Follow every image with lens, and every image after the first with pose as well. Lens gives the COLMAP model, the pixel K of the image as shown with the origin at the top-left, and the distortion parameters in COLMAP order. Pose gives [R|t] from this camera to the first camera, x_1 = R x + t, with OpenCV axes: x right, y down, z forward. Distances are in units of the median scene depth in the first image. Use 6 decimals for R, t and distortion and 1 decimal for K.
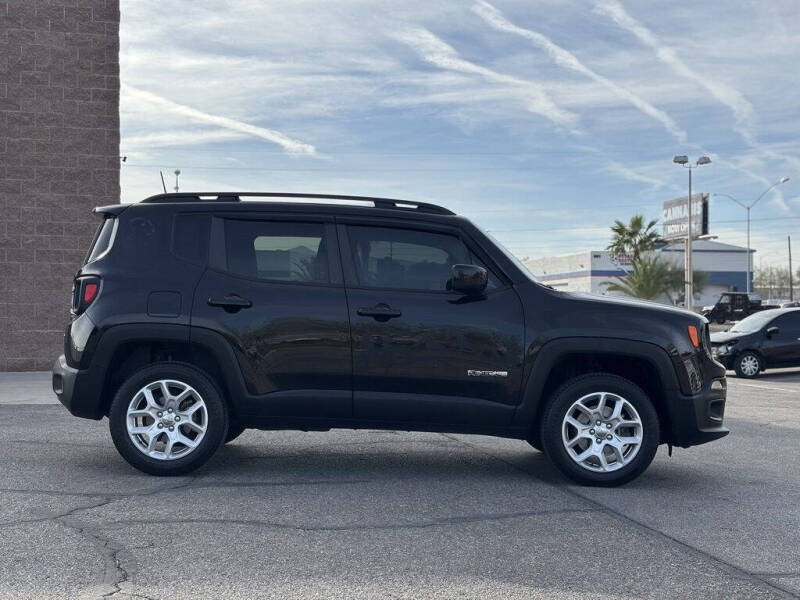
lens RADIAL K [[1236.3, 0, 411.6], [0, 1236.3, 280.5], [0, 0, 1]] dist [0.120203, 0.000000]
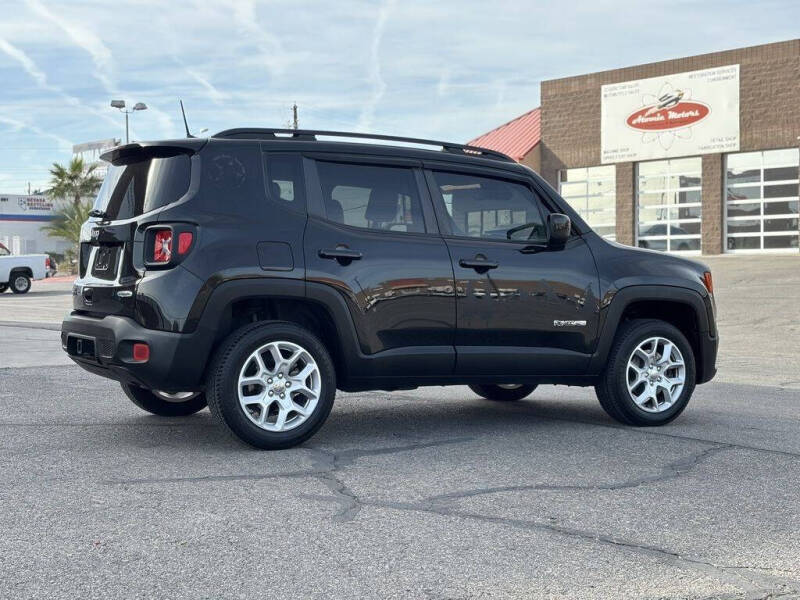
lens RADIAL K [[1236.3, 0, 432.3], [0, 1236.3, 307.2], [0, 0, 1]] dist [0.120203, 0.000000]
pose [[0.869320, -0.025986, 0.493566, -0.530831], [-0.004982, 0.998106, 0.061323, 0.000957], [-0.494225, -0.055768, 0.867544, 0.181902]]
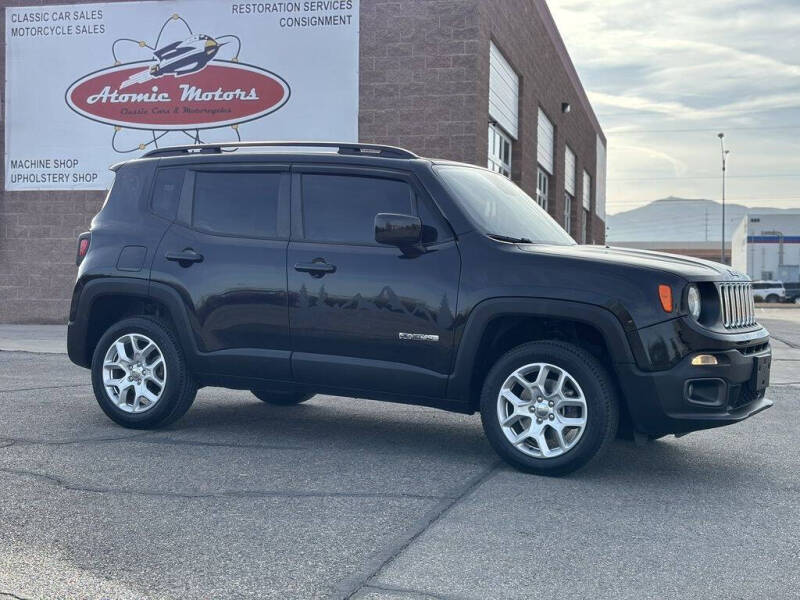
lens RADIAL K [[1236.3, 0, 400.4], [0, 1236.3, 301.4], [0, 0, 1]] dist [0.120203, 0.000000]
pose [[0.874004, 0.015050, -0.485685, 0.476516], [0.004487, 0.999228, 0.039037, 0.015231], [0.485898, -0.036297, 0.873262, 0.223487]]
